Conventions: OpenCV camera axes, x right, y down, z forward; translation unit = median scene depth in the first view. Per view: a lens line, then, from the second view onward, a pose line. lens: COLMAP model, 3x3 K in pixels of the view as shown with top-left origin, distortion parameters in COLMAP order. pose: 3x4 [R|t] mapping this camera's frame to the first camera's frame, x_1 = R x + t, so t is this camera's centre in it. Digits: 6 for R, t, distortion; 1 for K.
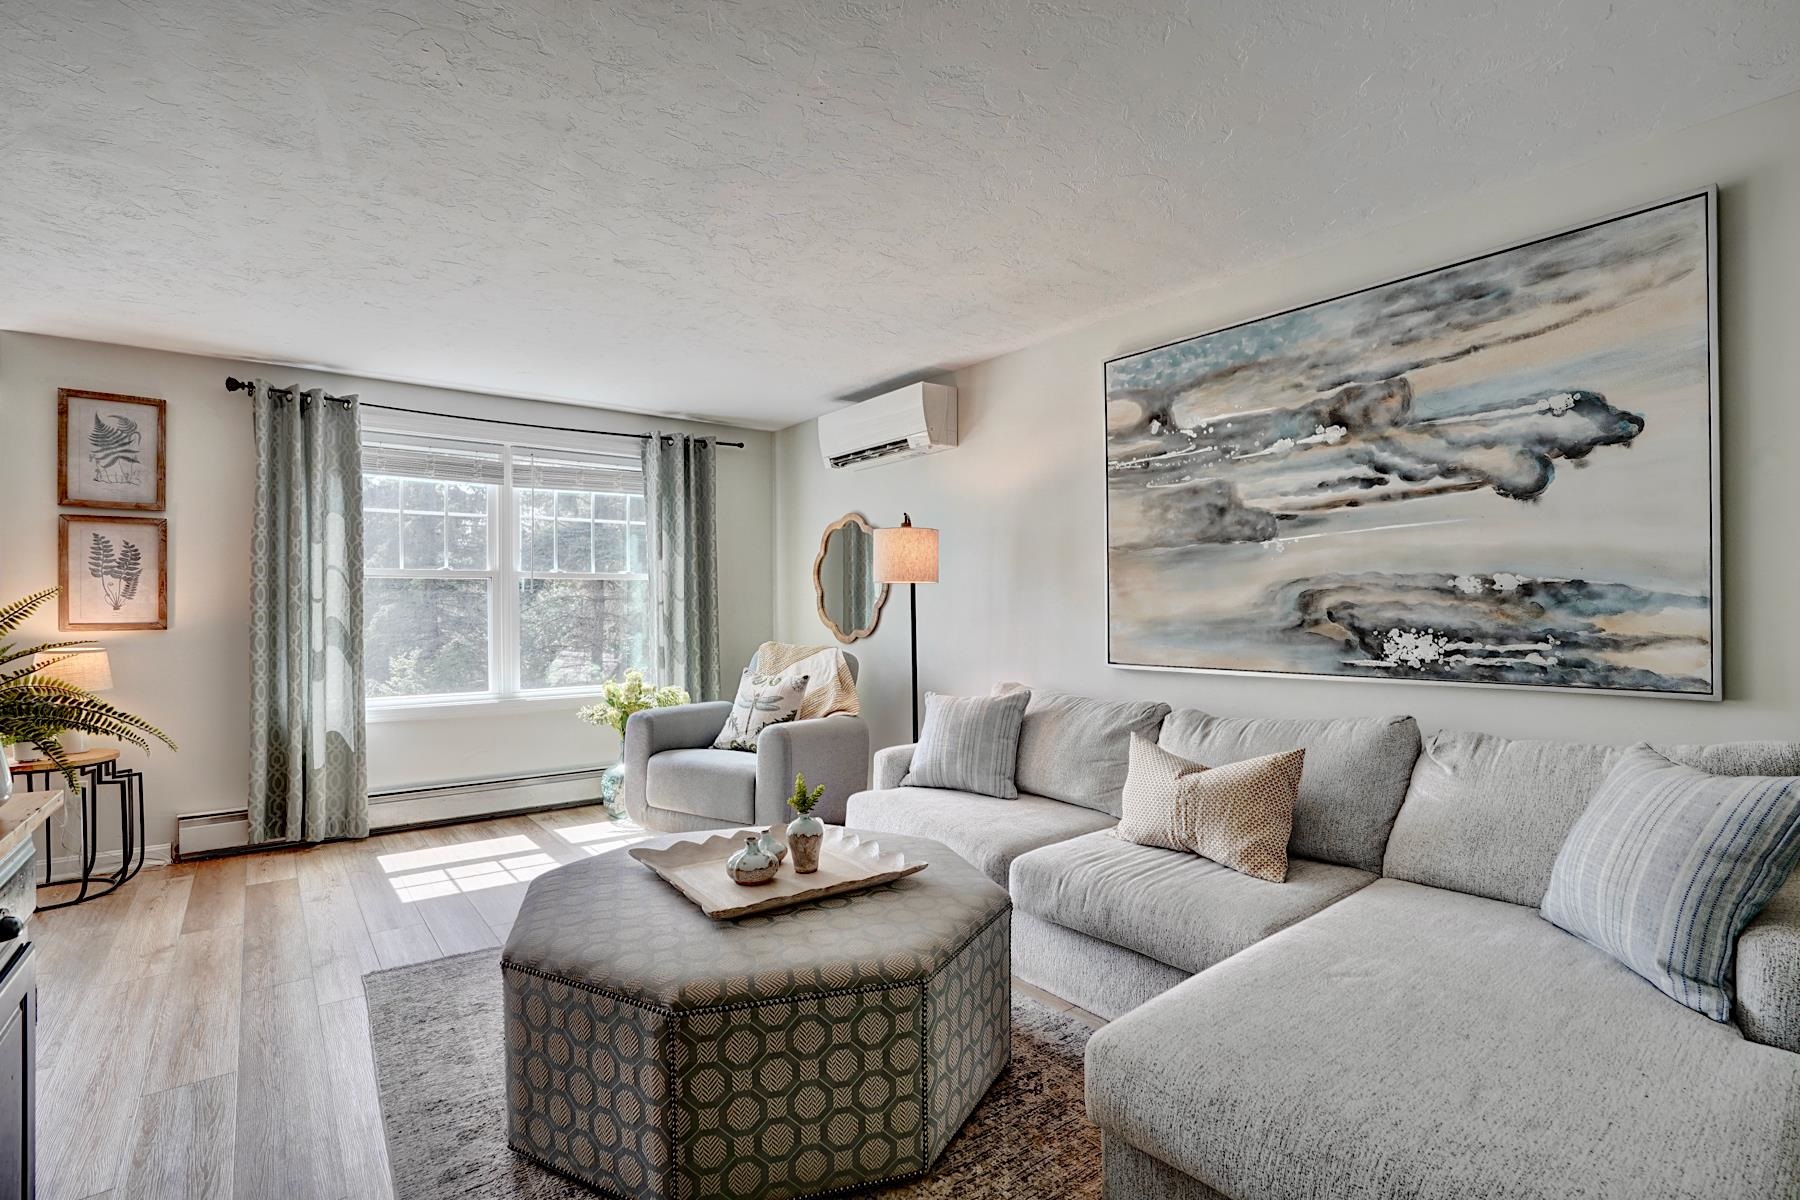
lens RADIAL K [[834.2, 0, 900.9], [0, 834.2, 614.5], [0, 0, 1]] dist [-0.057302, 0.016111]
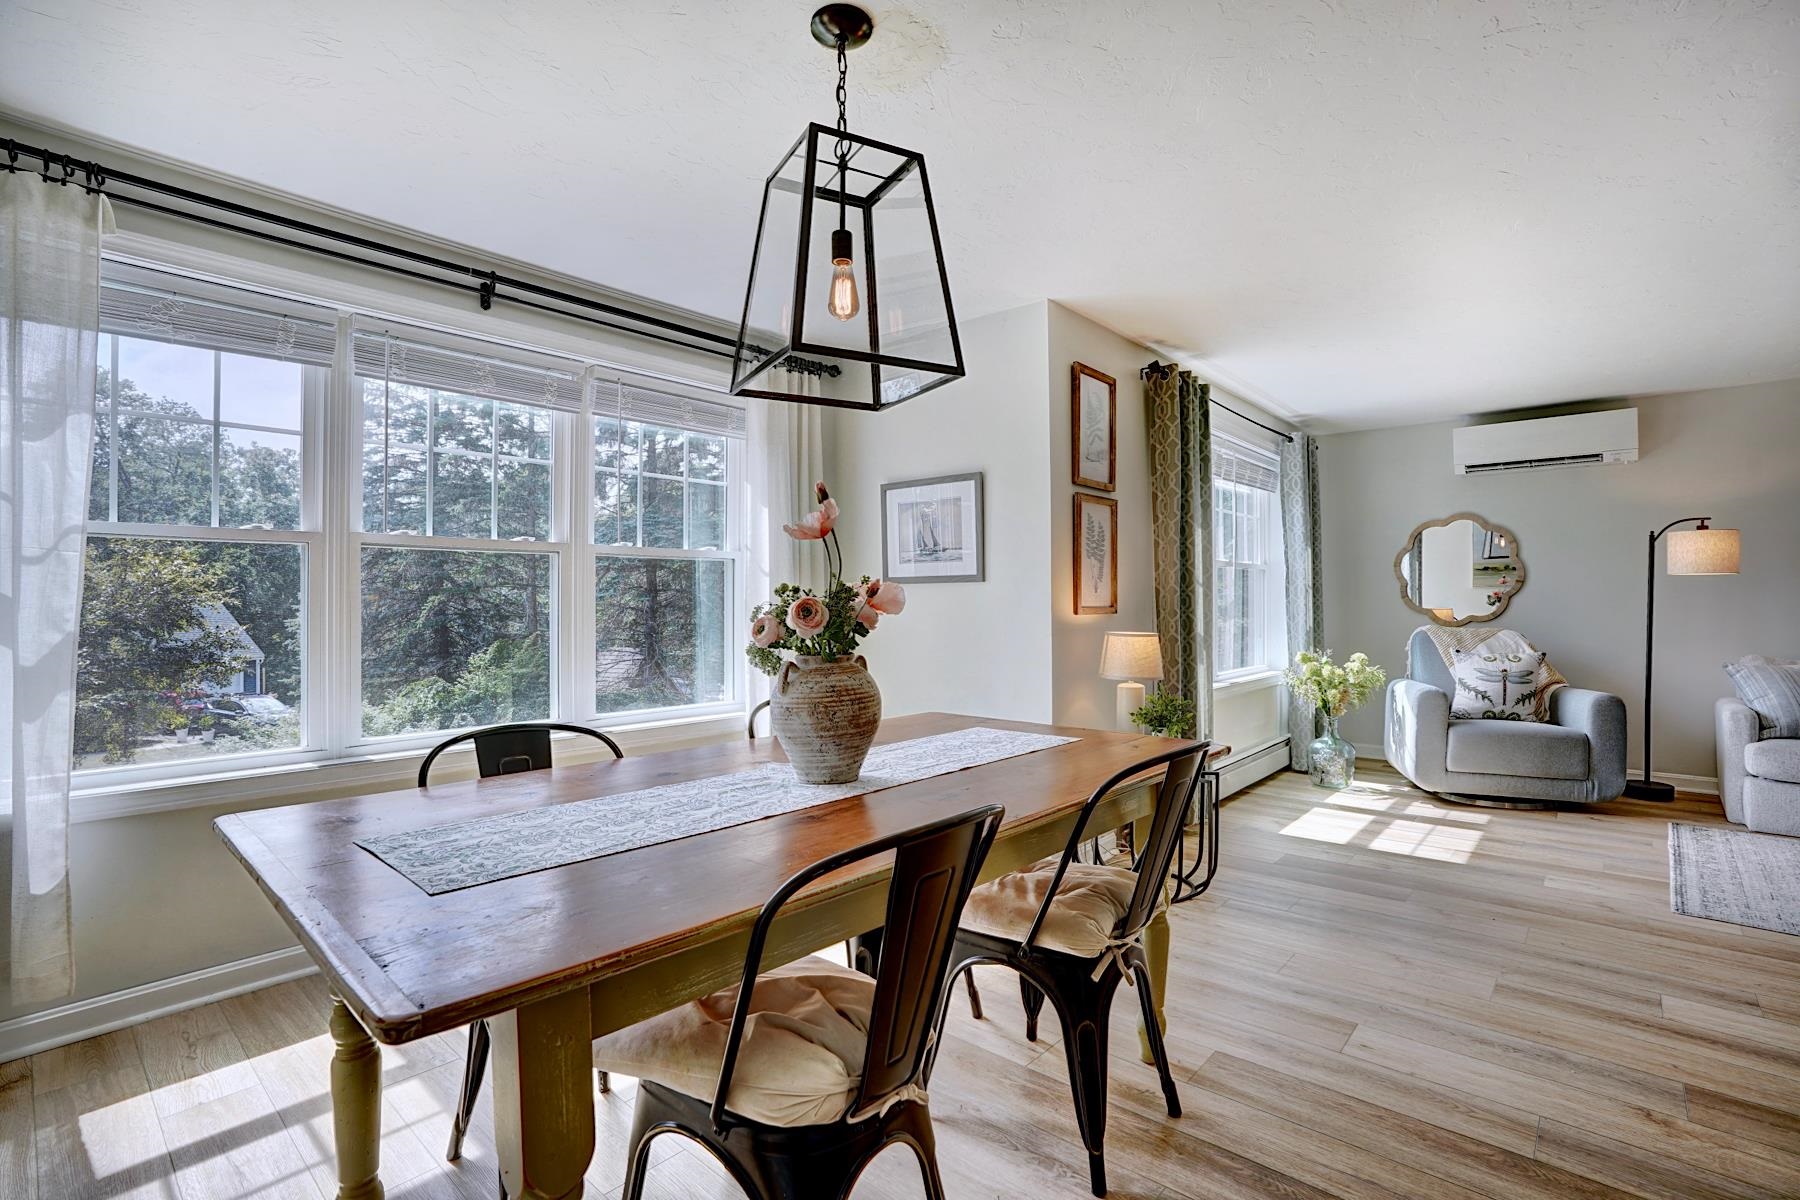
lens RADIAL K [[834.2, 0, 899.0], [0, 834.2, 599.9], [0, 0, 1]] dist [-0.057302, 0.016111]
pose [[0.985222, 0.003419, 0.171248, -1.759394], [-0.001916, 0.999958, -0.008945, 0.016163], [-0.171272, 0.008485, 0.985187, 0.054898]]
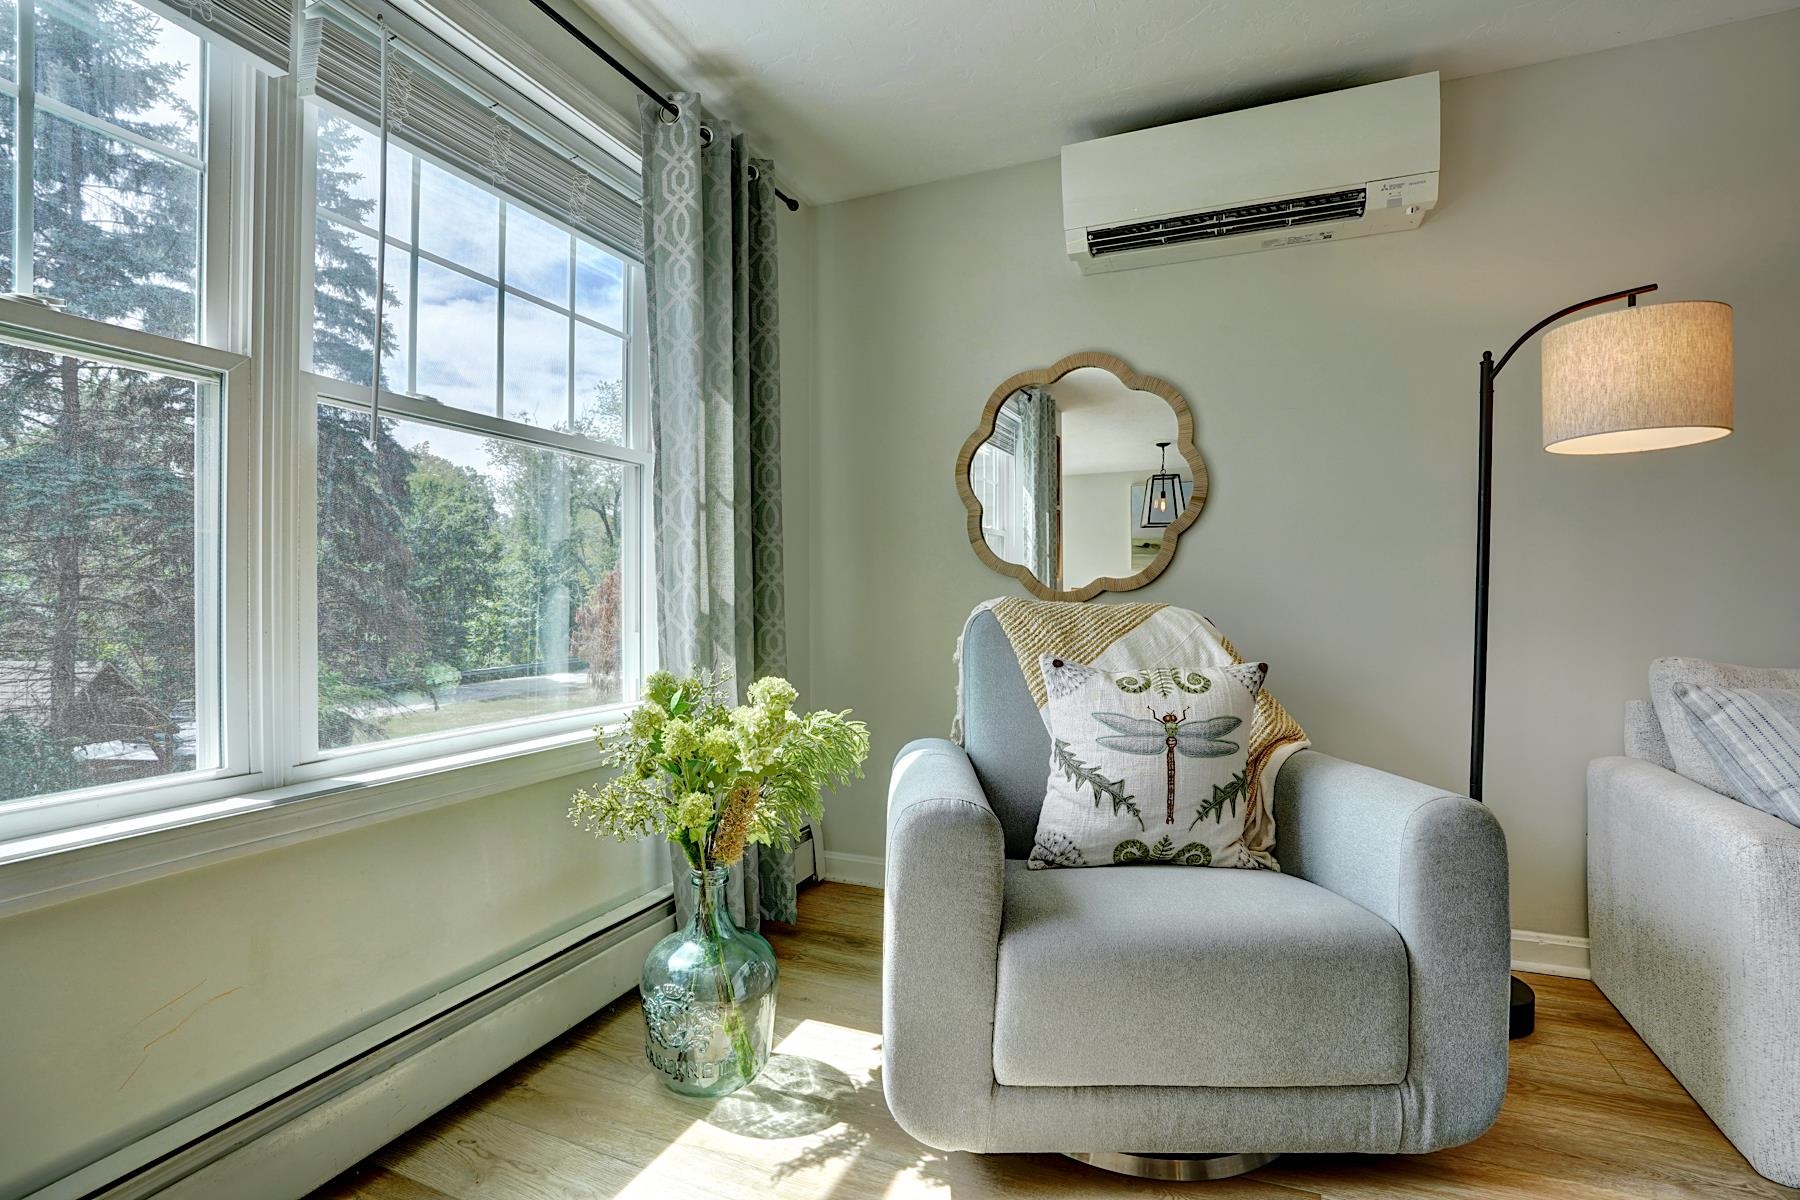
lens RADIAL K [[834.2, 0, 900.7], [0, 834.2, 590.8], [0, 0, 1]] dist [-0.057302, 0.016111]
pose [[0.875788, 0.006958, 0.482646, -0.707810], [0.002644, 0.999812, -0.019212, 0.063070], [-0.482689, 0.018102, 0.875605, 1.053126]]
